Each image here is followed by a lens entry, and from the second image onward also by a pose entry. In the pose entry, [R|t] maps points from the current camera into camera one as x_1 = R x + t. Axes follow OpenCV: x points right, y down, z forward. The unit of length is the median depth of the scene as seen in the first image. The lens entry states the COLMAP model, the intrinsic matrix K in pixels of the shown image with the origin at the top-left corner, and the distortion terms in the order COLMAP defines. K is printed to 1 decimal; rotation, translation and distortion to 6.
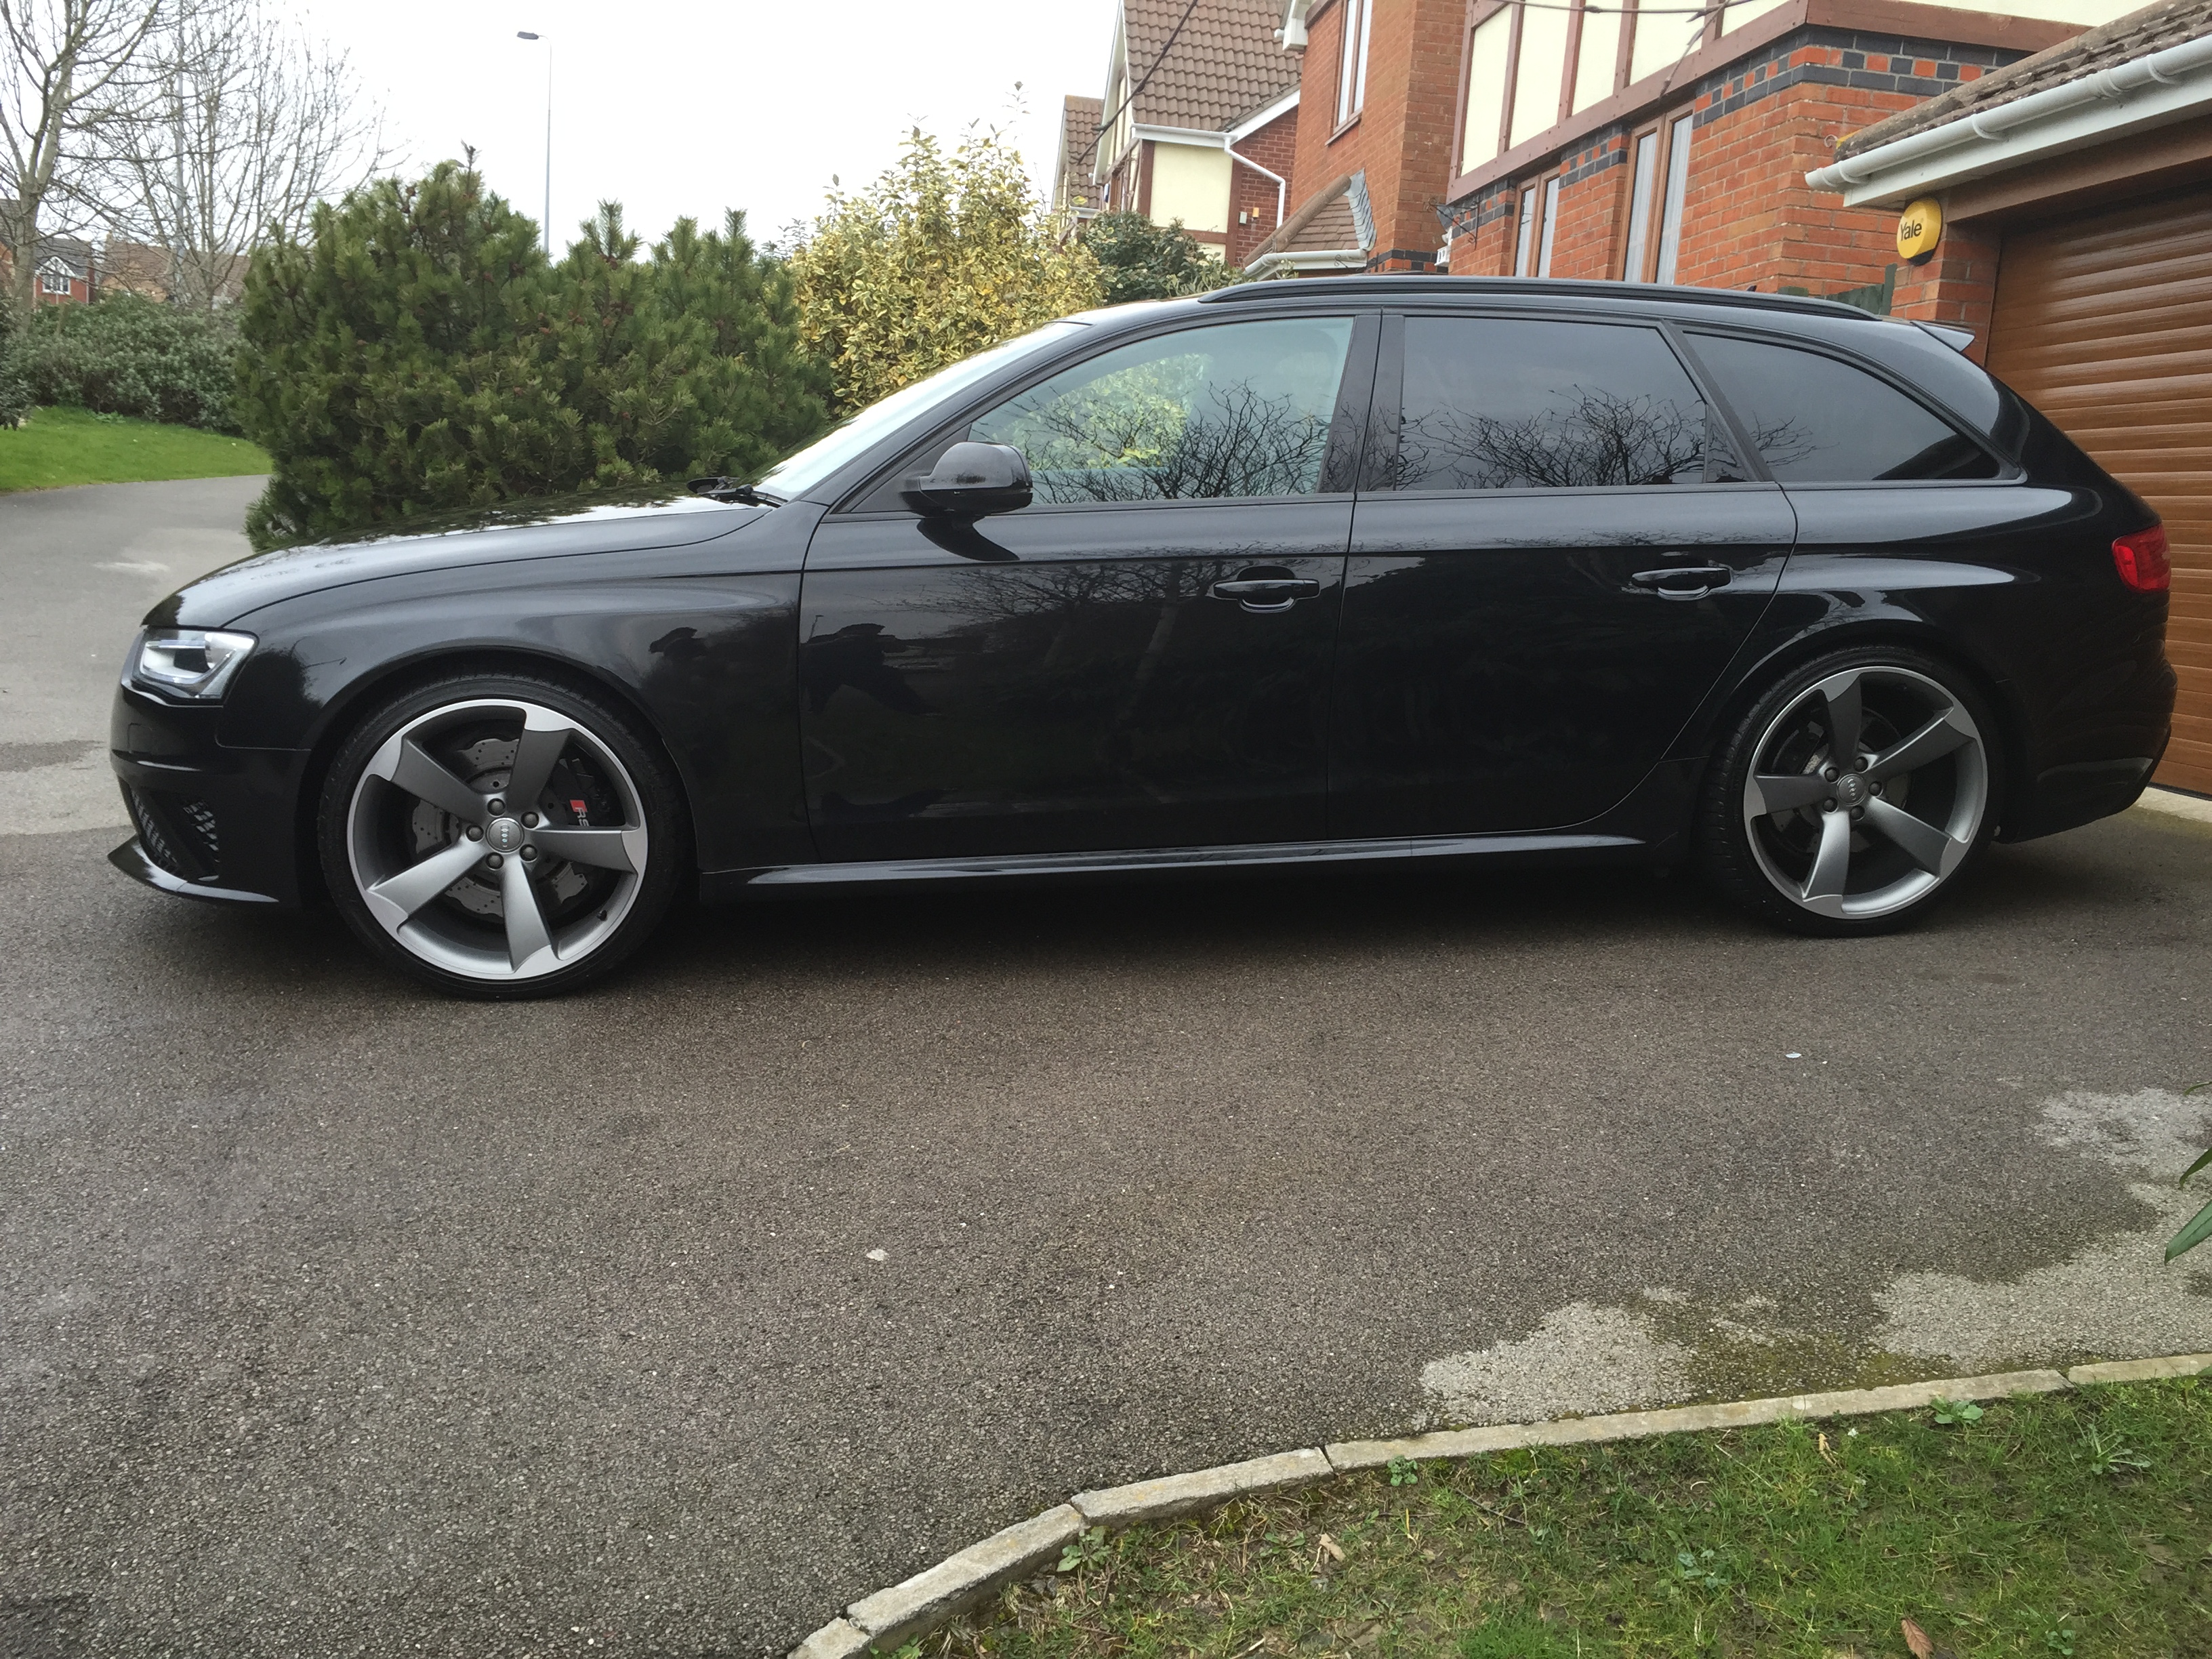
lens RADIAL K [[1905.9, 0, 1111.2], [0, 1905.9, 820.9], [0, 0, 1]] dist [0.104939, -0.148011]
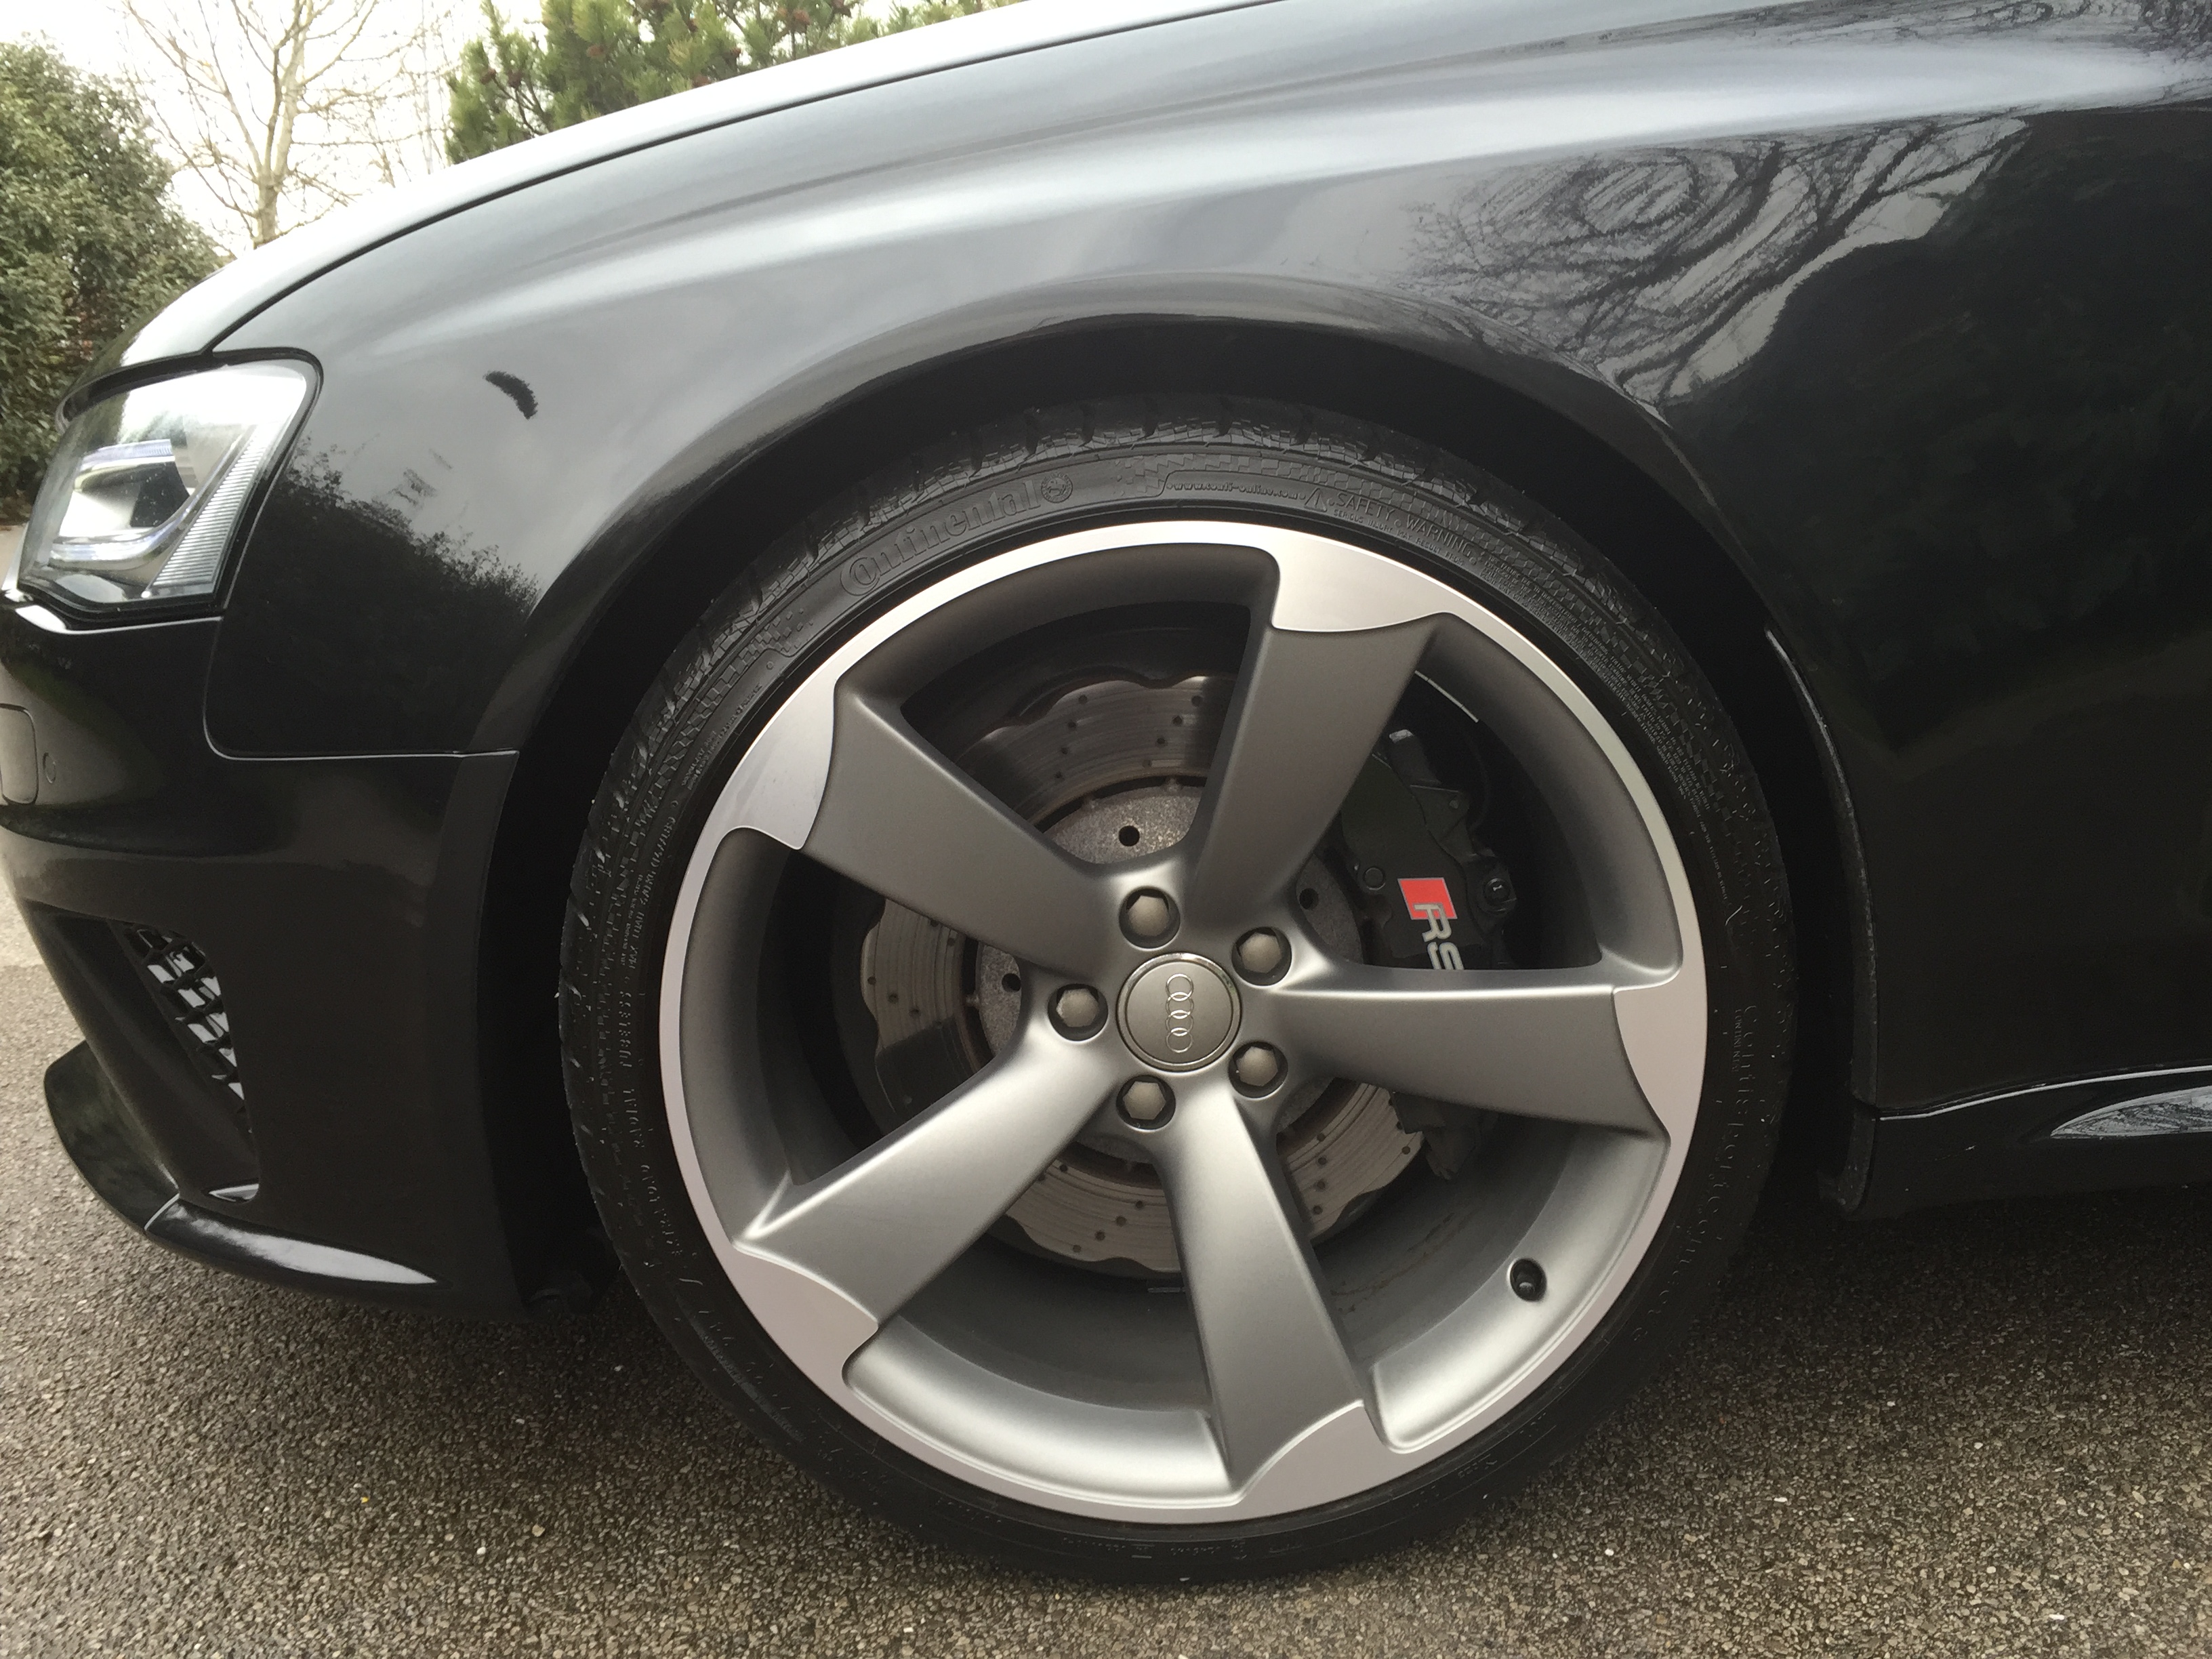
lens RADIAL K [[1905.9, 0, 1111.2], [0, 1905.9, 820.9], [0, 0, 1]] dist [0.104939, -0.148011]
pose [[0.989784, -0.052812, -0.132434, -0.285637], [0.053743, 0.998549, 0.003461, -0.022585], [0.132059, -0.010543, 0.991186, 0.716522]]
